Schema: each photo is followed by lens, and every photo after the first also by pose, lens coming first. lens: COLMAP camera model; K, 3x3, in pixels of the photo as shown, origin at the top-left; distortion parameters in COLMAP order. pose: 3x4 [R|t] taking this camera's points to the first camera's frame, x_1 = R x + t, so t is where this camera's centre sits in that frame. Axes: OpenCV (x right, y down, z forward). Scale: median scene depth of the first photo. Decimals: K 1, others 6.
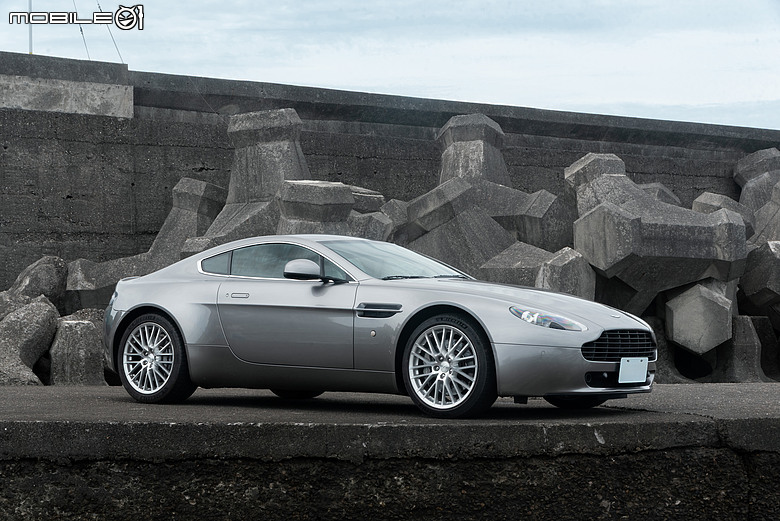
lens RADIAL K [[1468.5, 0, 381.6], [0, 1468.5, 288.5], [0, 0, 1]] dist [0.050010, 0.000000]
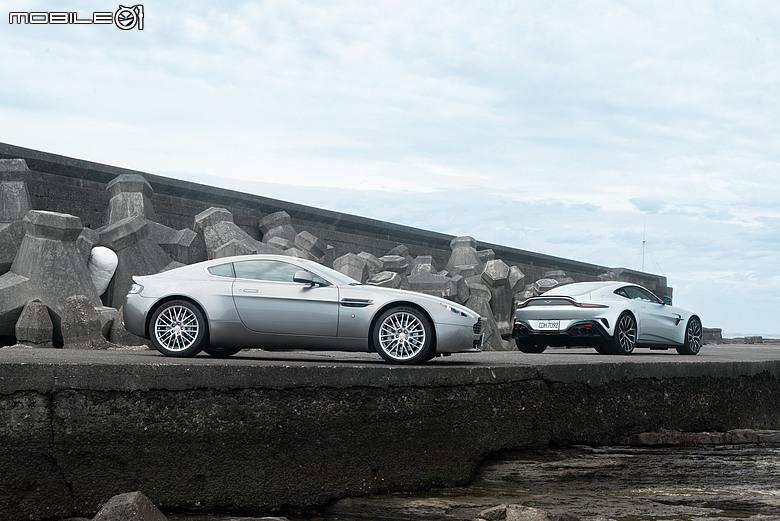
lens RADIAL K [[990.8, 0, 393.9], [0, 990.8, 282.4], [0, 0, 1]] dist [0.027991, 0.000000]
pose [[0.873084, 0.043659, 0.485611, -0.220128], [-0.036464, 0.999040, -0.024259, 0.007282], [-0.486204, 0.003472, 0.873838, -0.016518]]
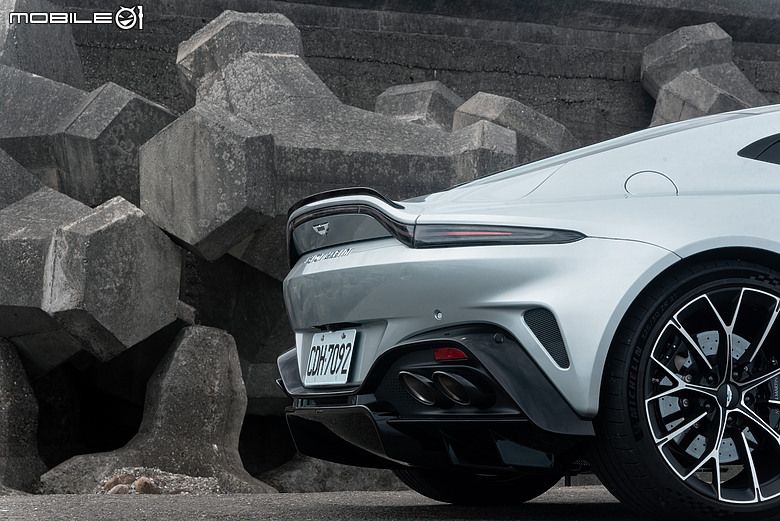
lens RADIAL K [[2322.8, 0, 396.0], [0, 2322.8, 266.0], [0, 0, 1]] dist [-0.039831, 0.000000]
pose [[0.999952, -0.005211, -0.008302, 0.227147], [0.005036, 0.999770, -0.020864, 0.010944], [0.008409, 0.020822, 0.999748, 0.248302]]
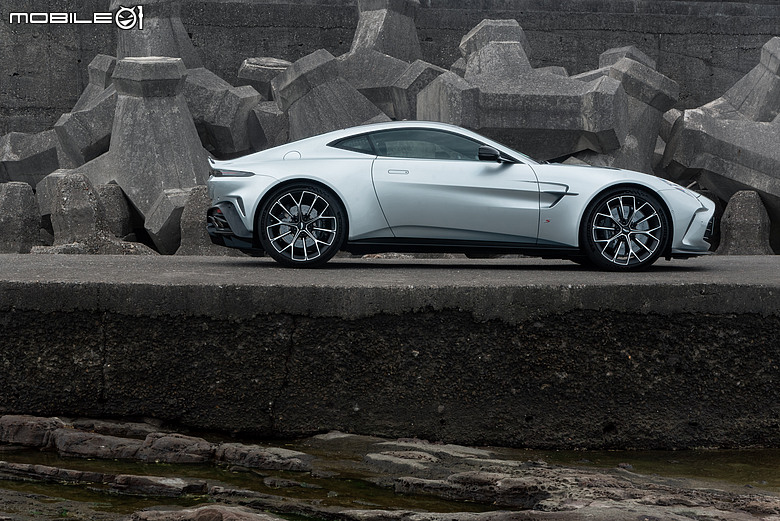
lens RADIAL K [[1588.6, 0, 388.5], [0, 1588.6, 260.5], [0, 0, 1]] dist [0.050702, 0.000000]
pose [[0.941131, 0.022359, -0.337303, 0.485767], [0.000479, 0.997721, 0.067472, -0.005612], [0.338043, -0.063662, 0.938975, -0.009213]]
